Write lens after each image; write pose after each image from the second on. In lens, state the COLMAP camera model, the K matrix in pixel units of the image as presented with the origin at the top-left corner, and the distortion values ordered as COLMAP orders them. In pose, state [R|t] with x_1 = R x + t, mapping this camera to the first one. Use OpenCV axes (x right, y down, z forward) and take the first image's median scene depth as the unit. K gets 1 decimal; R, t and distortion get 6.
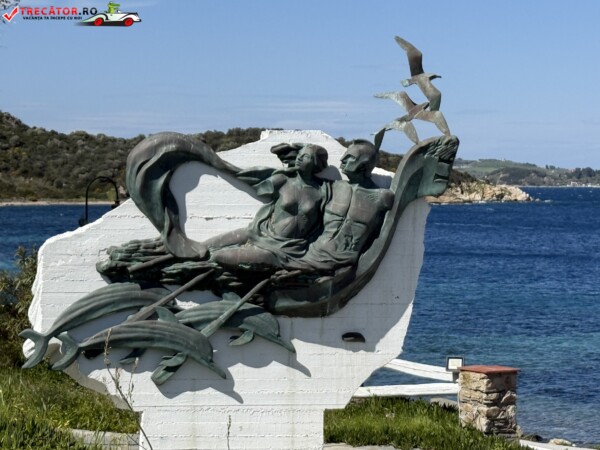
lens RADIAL K [[1734.2, 0, 300.0], [0, 1734.2, 225.0], [0, 0, 1]] dist [0.150074, 0.358759]
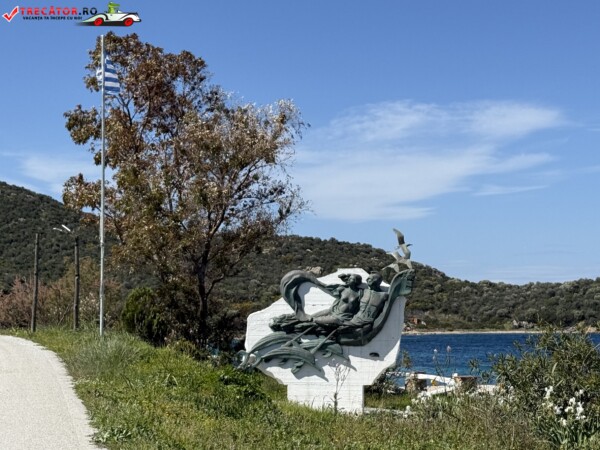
lens RADIAL K [[1253.0, 0, 300.0], [0, 1253.0, 225.0], [0, 0, 1]] dist [0.034518, 0.039710]
pose [[0.963080, -0.027717, -0.267786, 0.403712], [0.001318, 0.995159, -0.098266, 0.057246], [0.269213, 0.094285, 0.958454, -0.703081]]
